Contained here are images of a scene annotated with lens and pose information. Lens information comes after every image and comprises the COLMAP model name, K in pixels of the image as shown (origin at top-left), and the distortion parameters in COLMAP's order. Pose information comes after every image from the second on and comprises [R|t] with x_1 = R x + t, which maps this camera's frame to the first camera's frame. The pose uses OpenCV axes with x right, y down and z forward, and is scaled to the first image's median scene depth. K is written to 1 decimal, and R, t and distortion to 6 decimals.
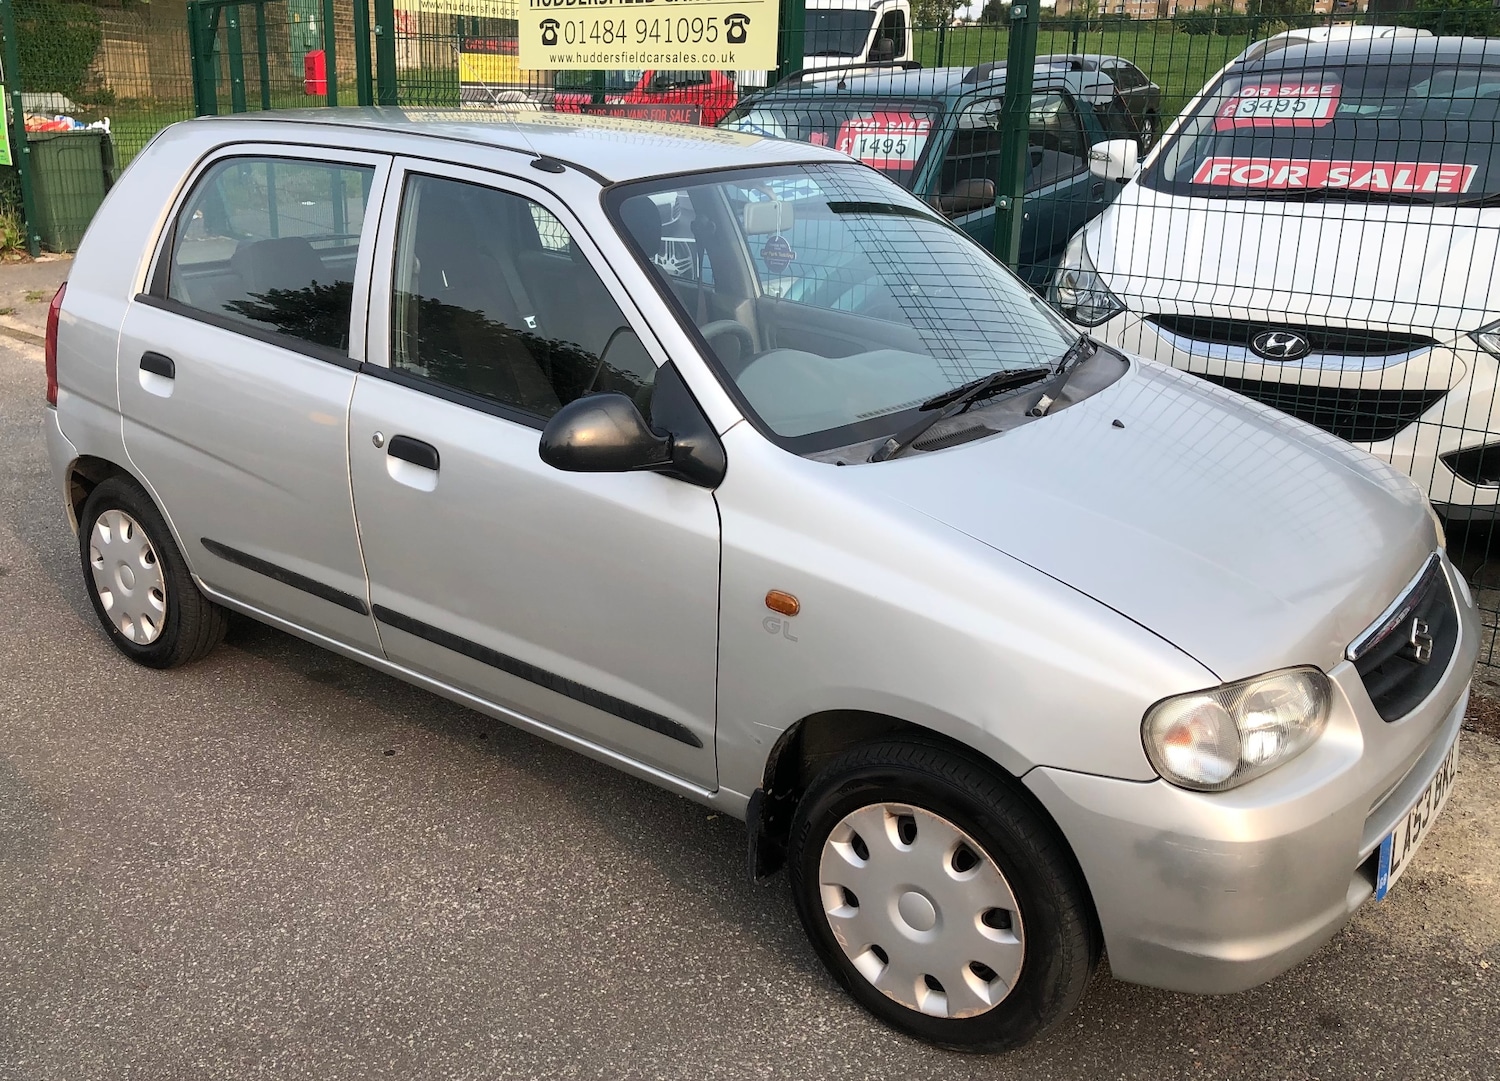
lens RADIAL K [[1345.2, 0, 738.5], [0, 1345.2, 542.9], [0, 0, 1]] dist [0.010048, 0.000290]
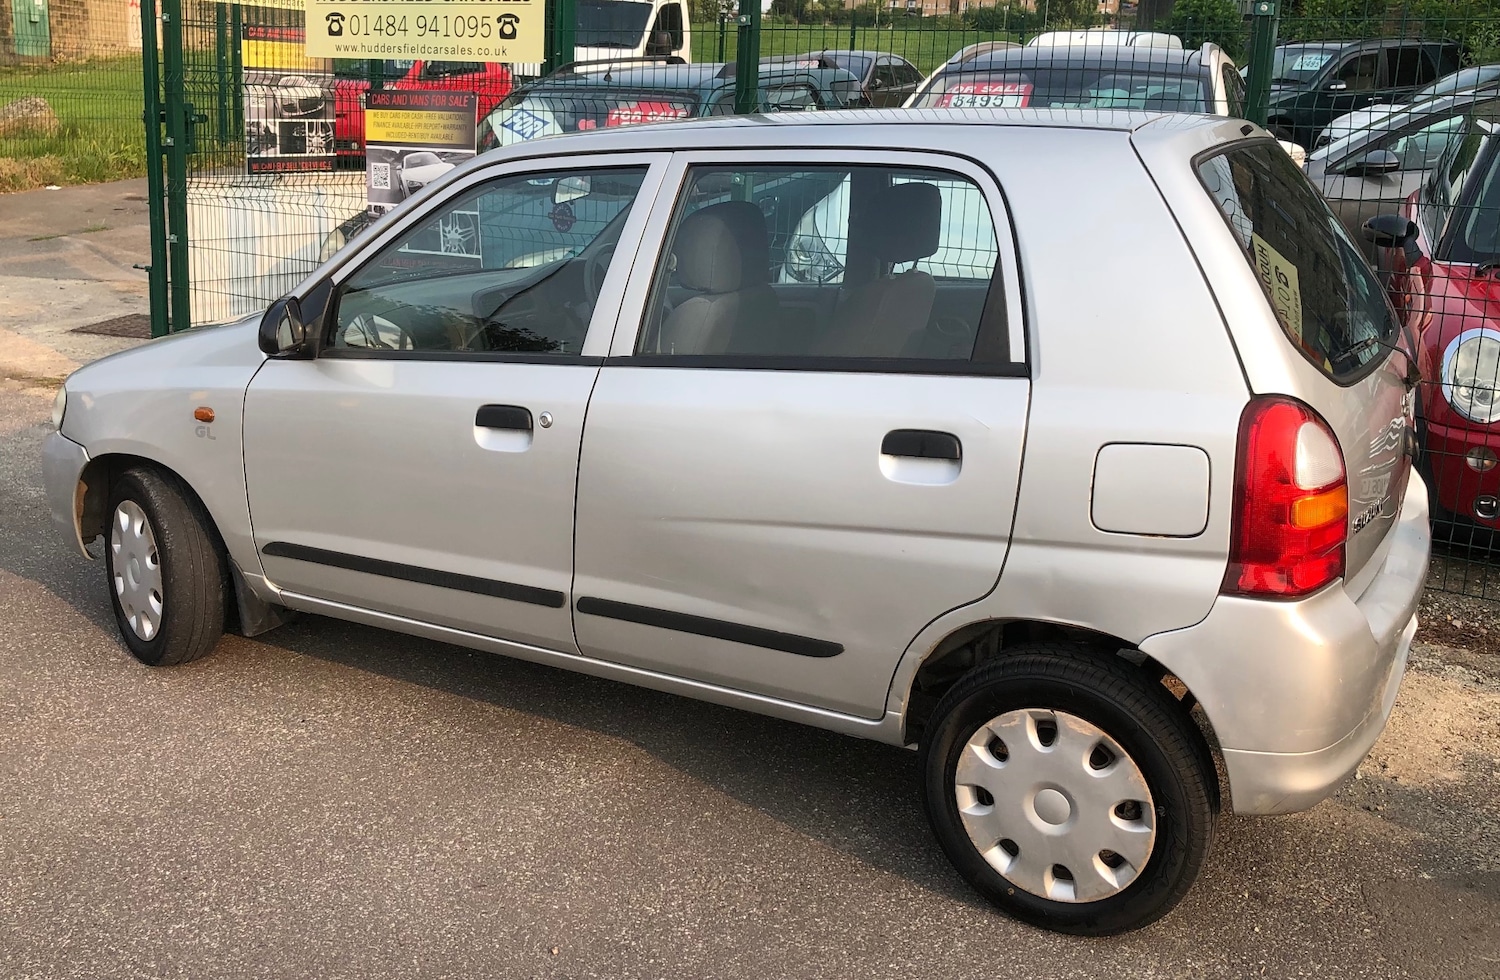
lens RADIAL K [[1480.7, 0, 742.0], [0, 1480.7, 479.2], [0, 0, 1]] dist [0.007184, 0.000000]
pose [[0.989542, -0.020361, 0.142804, 0.007660], [0.029040, 0.997838, -0.058962, 0.076291], [-0.141295, 0.062493, 0.987993, -0.232828]]
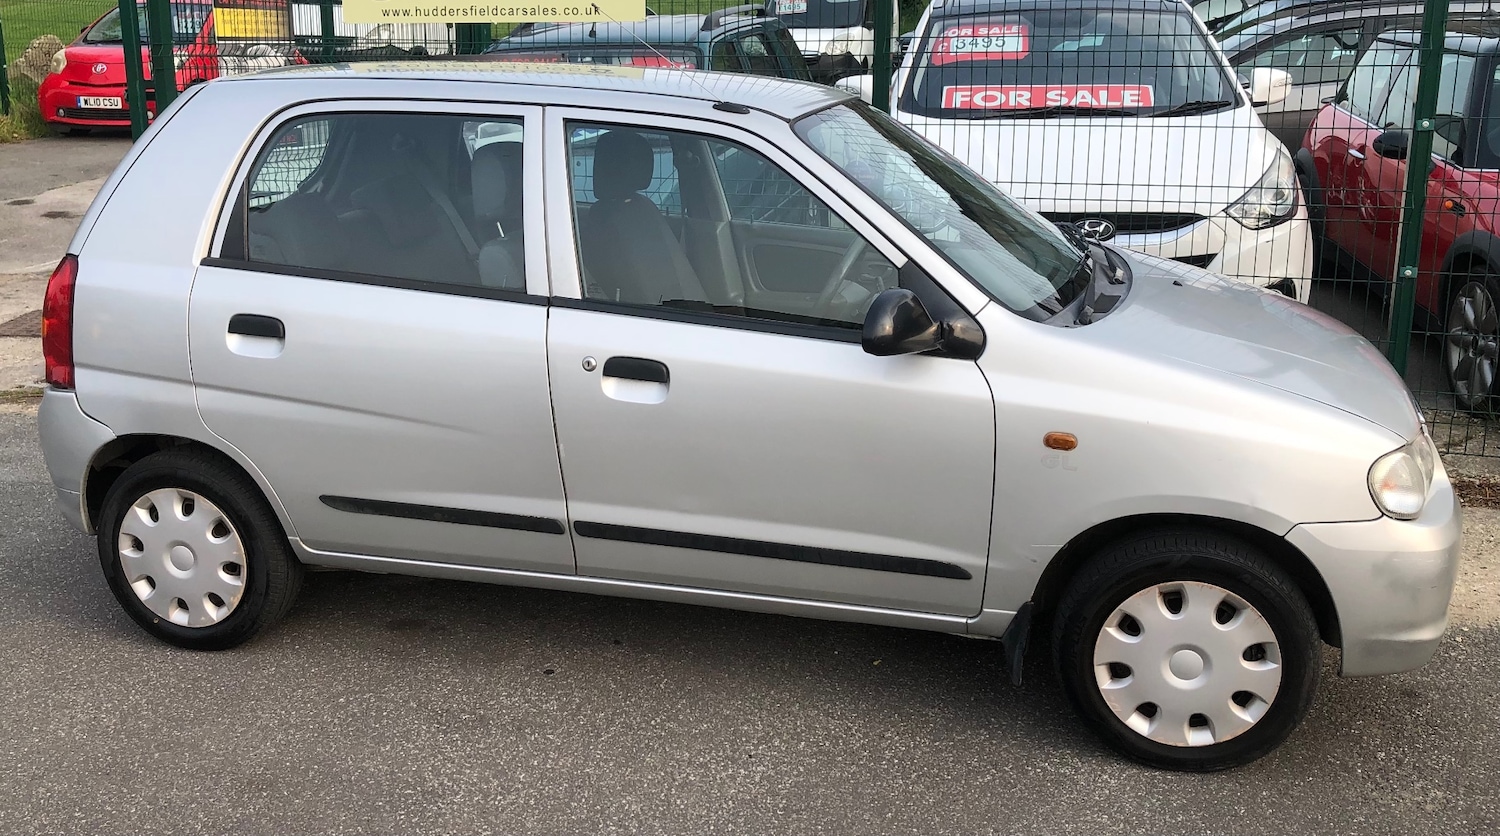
lens RADIAL K [[1316.8, 0, 749.3], [0, 1316.8, 415.9], [0, 0, 1]] dist [0.027297, -0.018238]
pose [[0.915757, -0.129080, 0.380430, -0.336518], [0.146180, 0.989124, -0.016270, -0.000154], [-0.374192, 0.070511, 0.924667, -0.010217]]
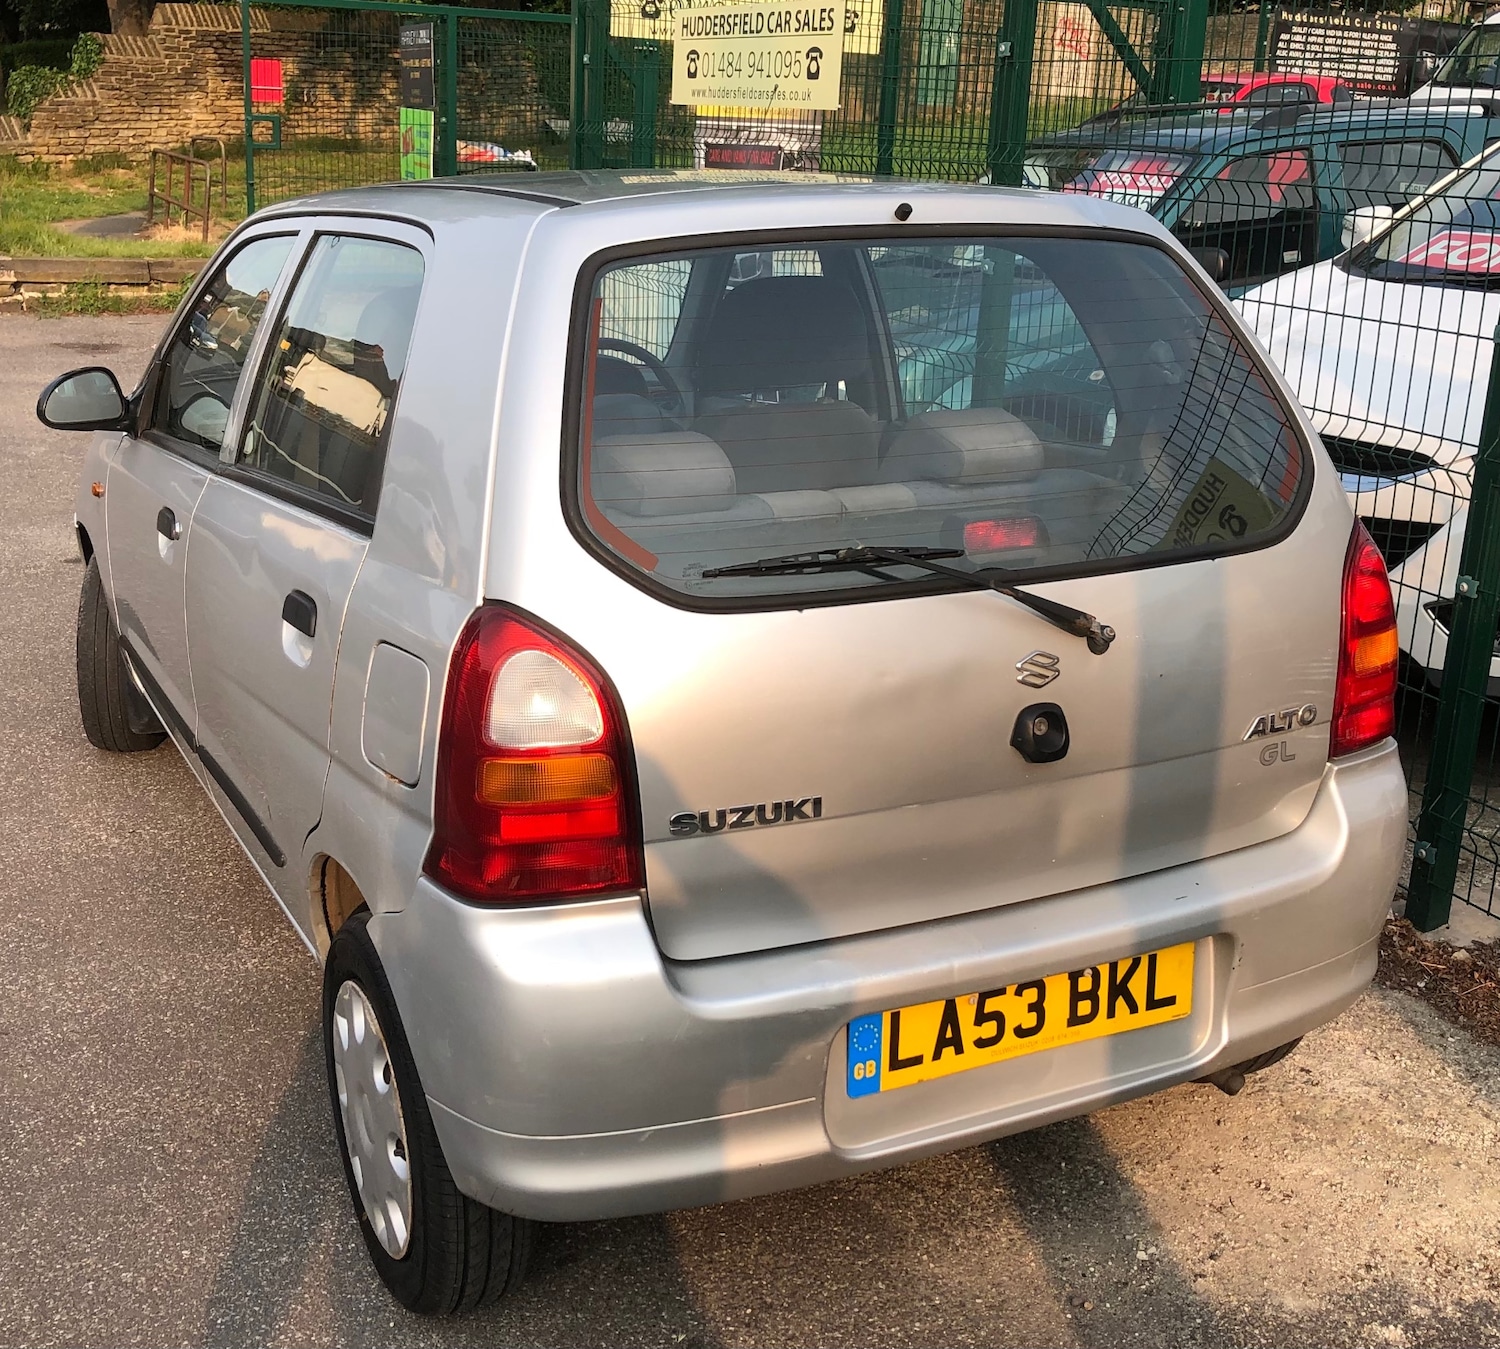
lens RADIAL K [[1815.4, 0, 779.1], [0, 1815.4, 712.0], [0, 0, 1]] dist [0.018949, 0.000000]
pose [[0.907937, 0.148956, -0.391744, 0.517657], [-0.153955, 0.987899, 0.018818, 0.027636], [0.389807, 0.043225, 0.919882, -0.110966]]
